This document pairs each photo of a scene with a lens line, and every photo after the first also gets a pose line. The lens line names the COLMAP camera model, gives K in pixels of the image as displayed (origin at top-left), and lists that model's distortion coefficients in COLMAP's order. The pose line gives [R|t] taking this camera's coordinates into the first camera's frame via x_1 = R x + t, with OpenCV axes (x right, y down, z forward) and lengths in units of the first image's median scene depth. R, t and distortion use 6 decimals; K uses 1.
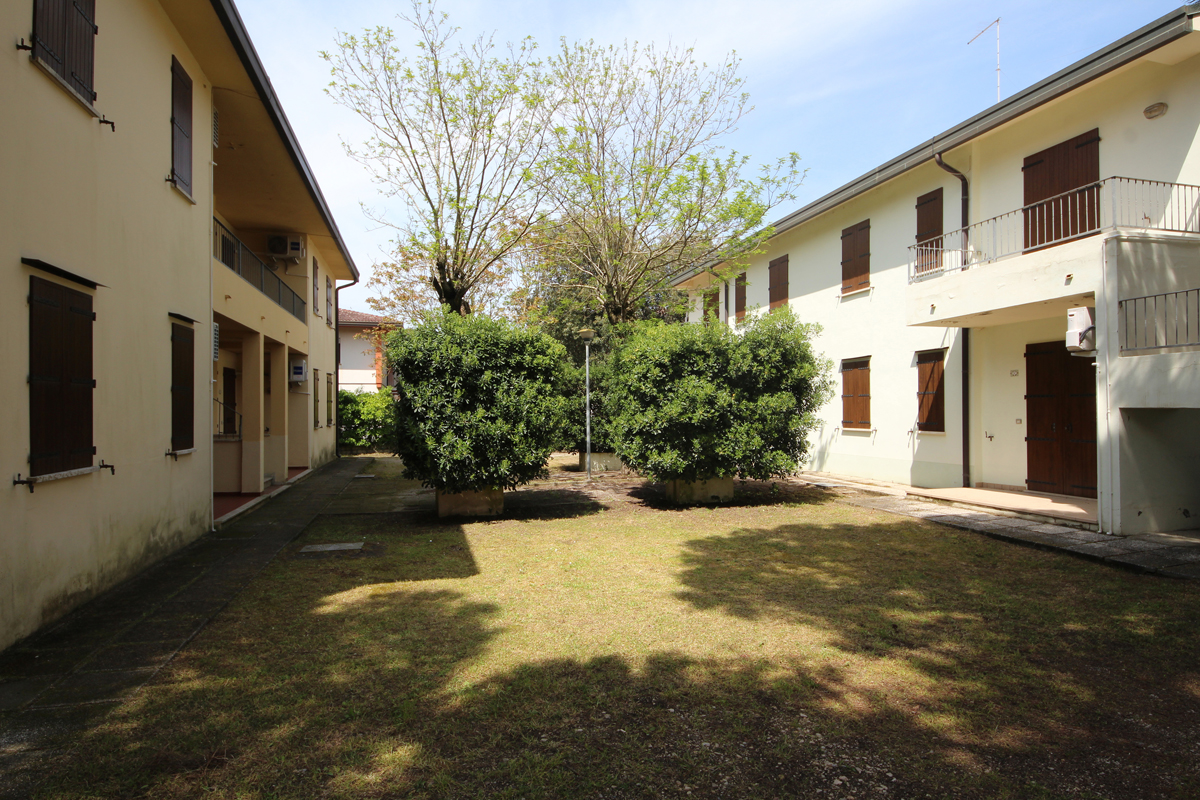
lens RADIAL K [[666.6, 0, 600.0], [0, 666.6, 400.0], [0, 0, 1]] dist [0.039411, -0.035398]
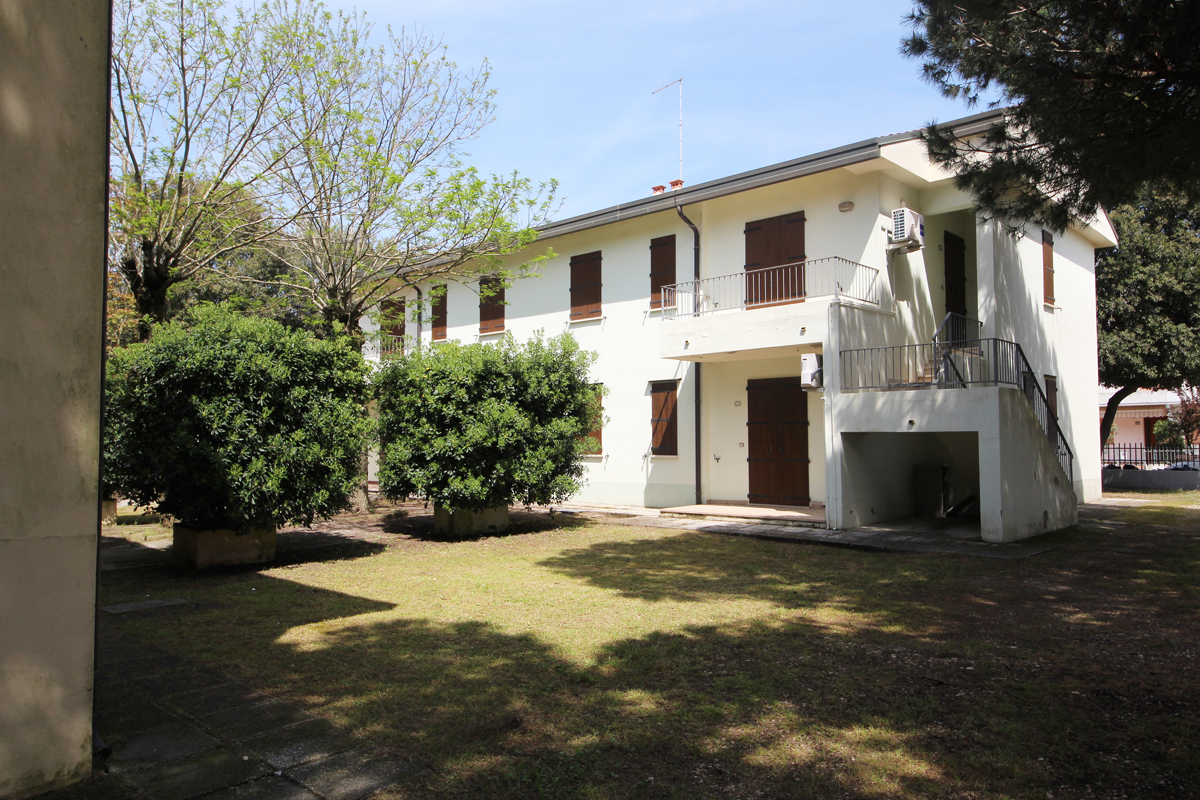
lens RADIAL K [[825.5, 0, 600.0], [0, 825.5, 400.0], [0, 0, 1]] dist [0.036534, 0.000147]
pose [[0.846647, 0.025642, 0.531537, -0.365484], [-0.006602, 0.999268, -0.037691, 0.009853], [-0.532114, 0.028402, 0.846196, -0.090447]]
